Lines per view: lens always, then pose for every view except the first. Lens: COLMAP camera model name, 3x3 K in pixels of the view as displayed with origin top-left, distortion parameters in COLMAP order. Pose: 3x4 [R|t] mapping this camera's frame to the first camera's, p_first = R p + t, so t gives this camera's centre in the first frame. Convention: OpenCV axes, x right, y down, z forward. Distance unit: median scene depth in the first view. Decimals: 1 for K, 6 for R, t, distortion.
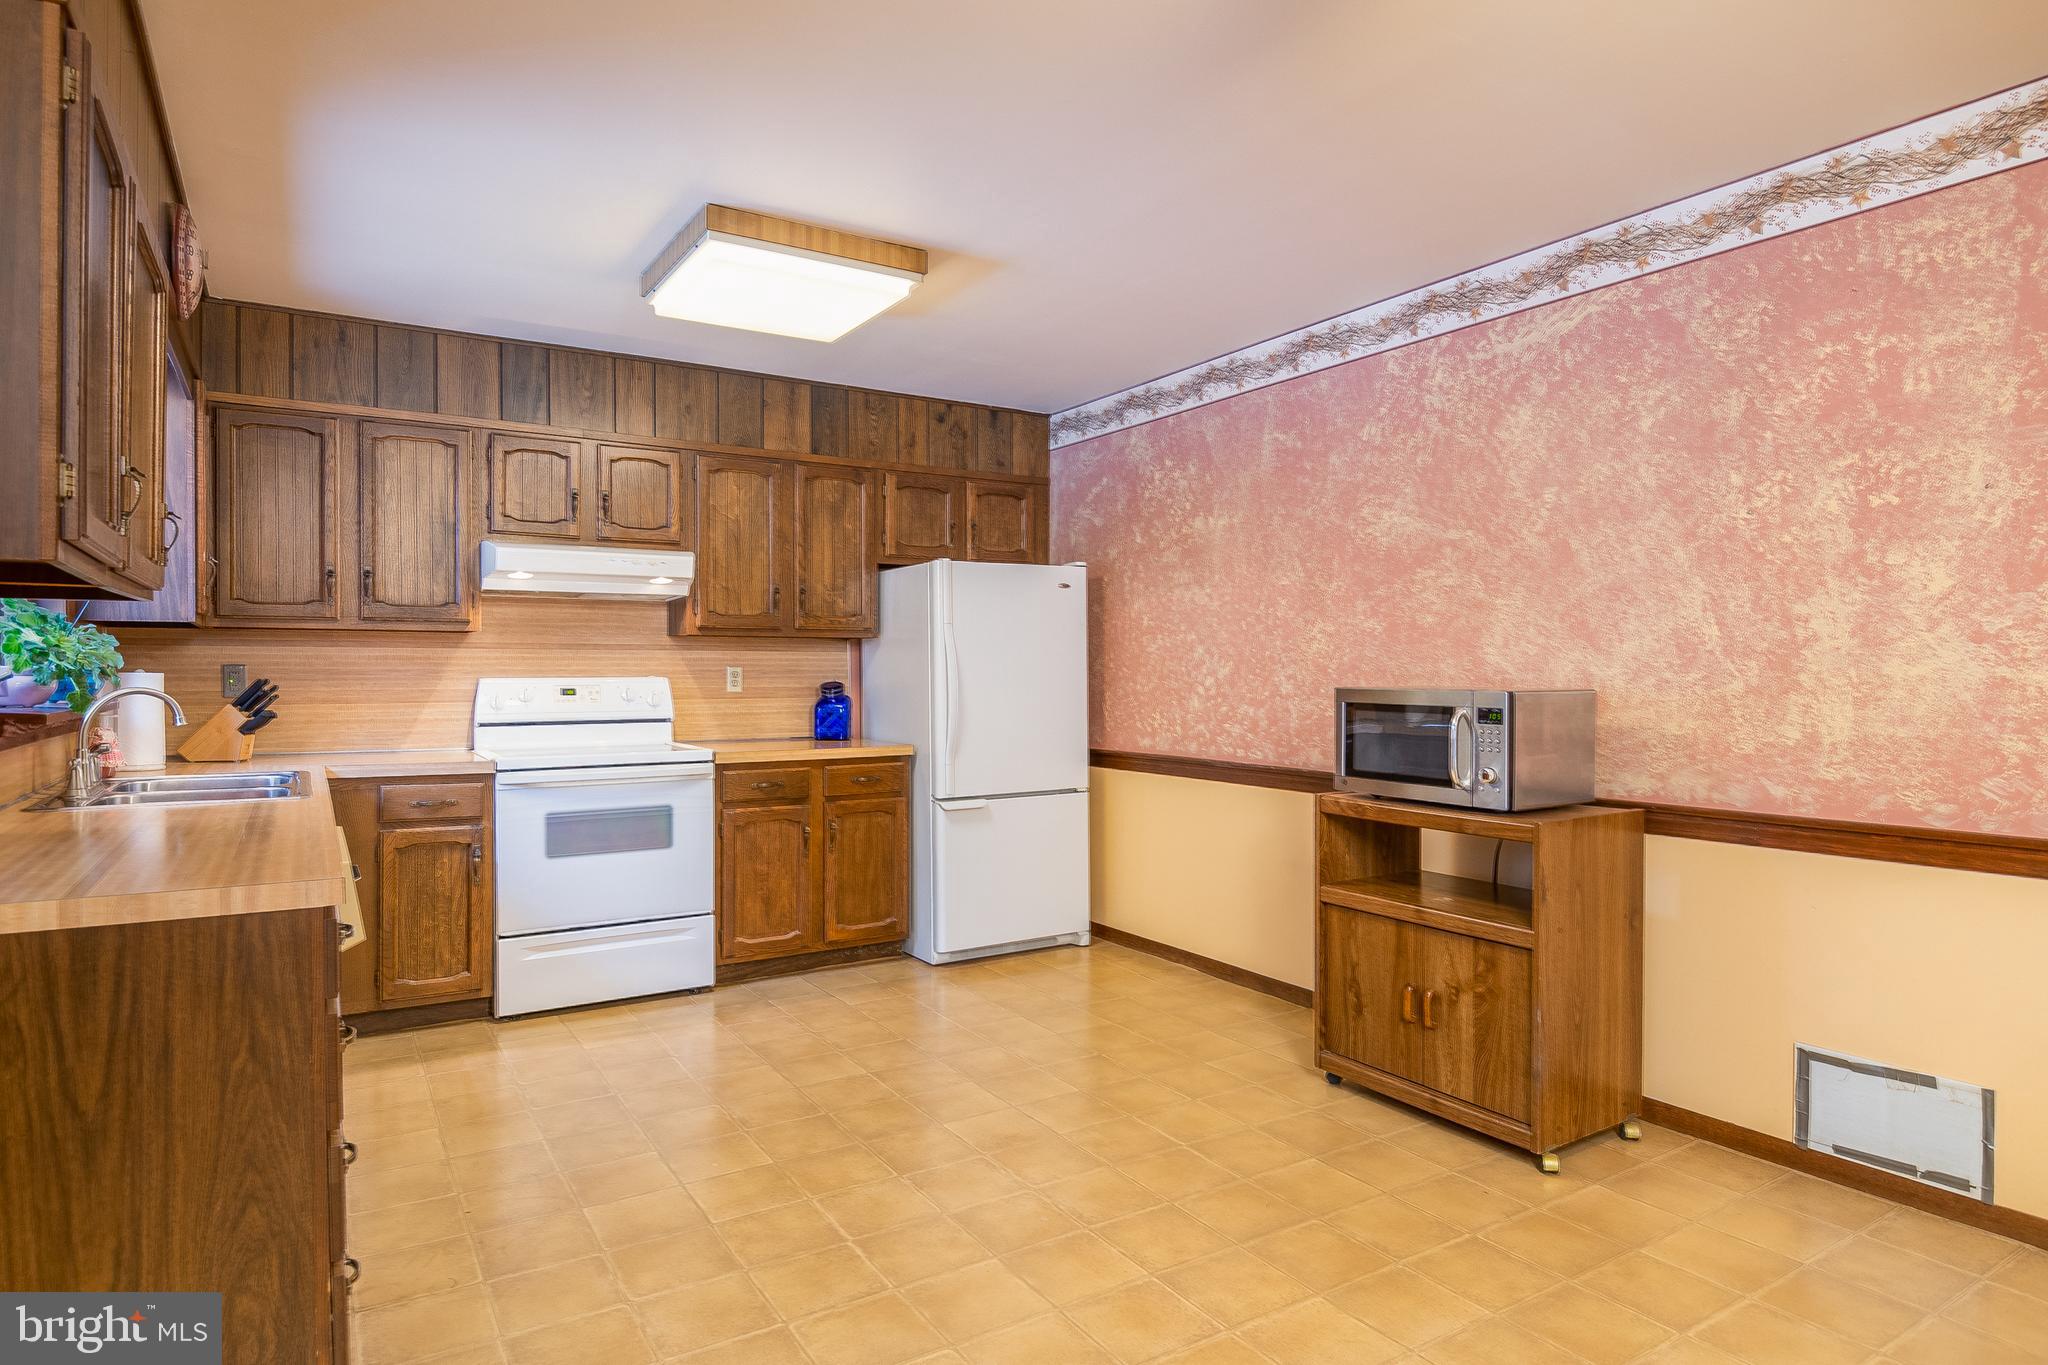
lens RADIAL K [[1184.2, 0, 1024.0], [0, 1184.2, 682.5], [0, 0, 1]] dist [0.027442, 0.000037]
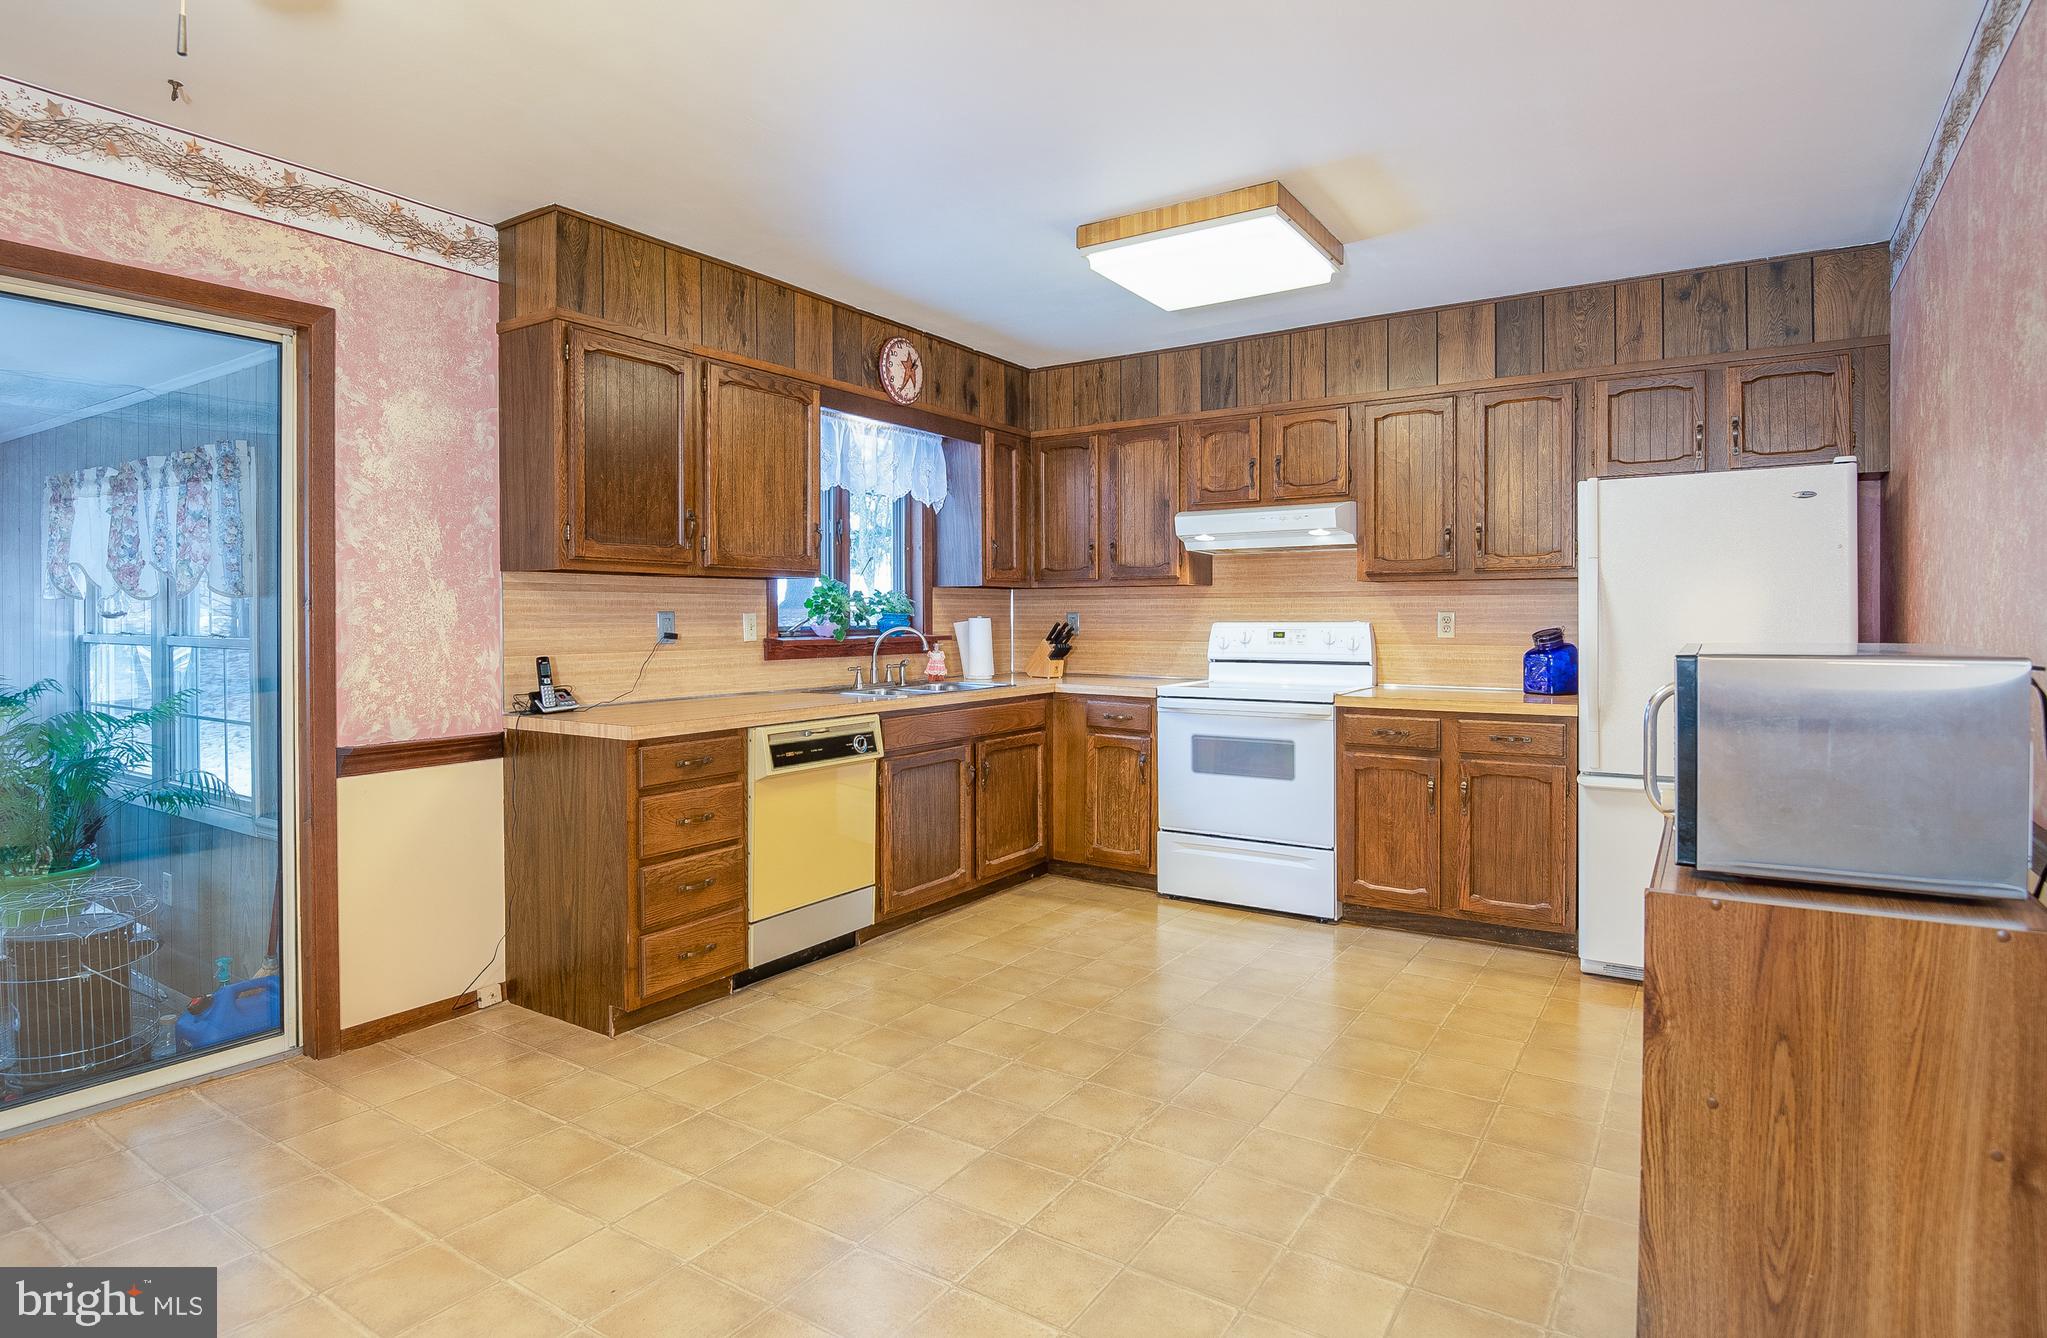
lens RADIAL K [[1108.8, 0, 955.9], [0, 1108.8, 636.5], [0, 0, 1]] dist [-0.000659, -0.001023]
pose [[0.384563, 0.016245, -0.922956, 0.502823], [-0.008727, 0.999864, 0.013963, -0.002791], [0.923057, 0.002685, 0.384653, 0.323019]]
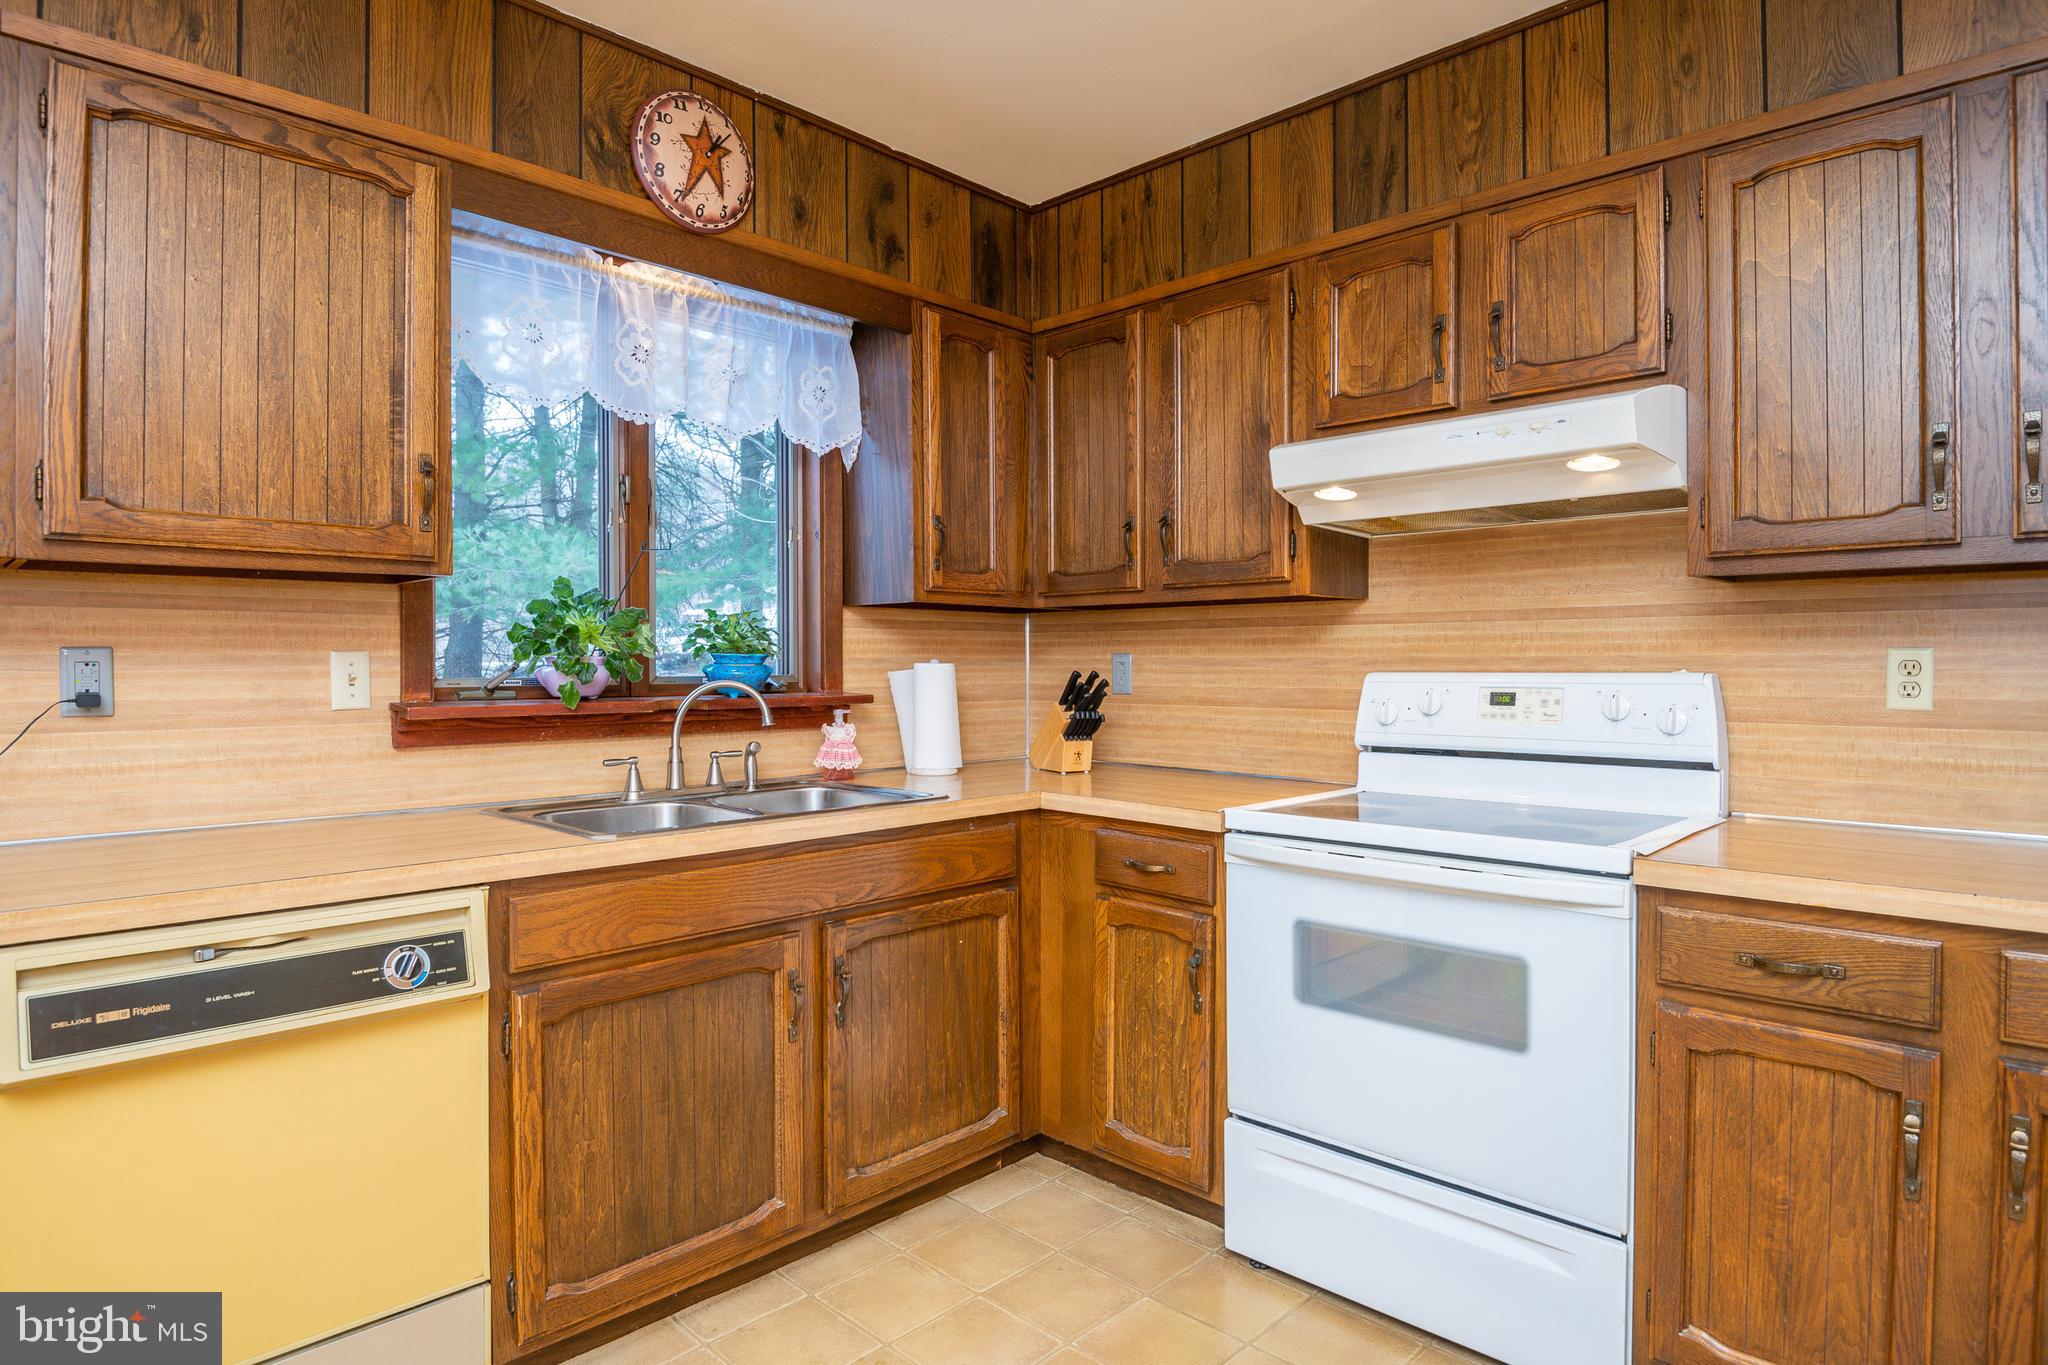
lens RADIAL K [[1131.4, 0, 1024.0], [0, 1131.4, 682.5], [0, 0, 1]] dist [0.005234, -0.030502]
pose [[0.244499, 0.015328, -0.969528, 0.066203], [-0.010297, 0.999860, 0.013211, -0.004296], [0.969595, 0.006753, 0.244623, 0.697986]]
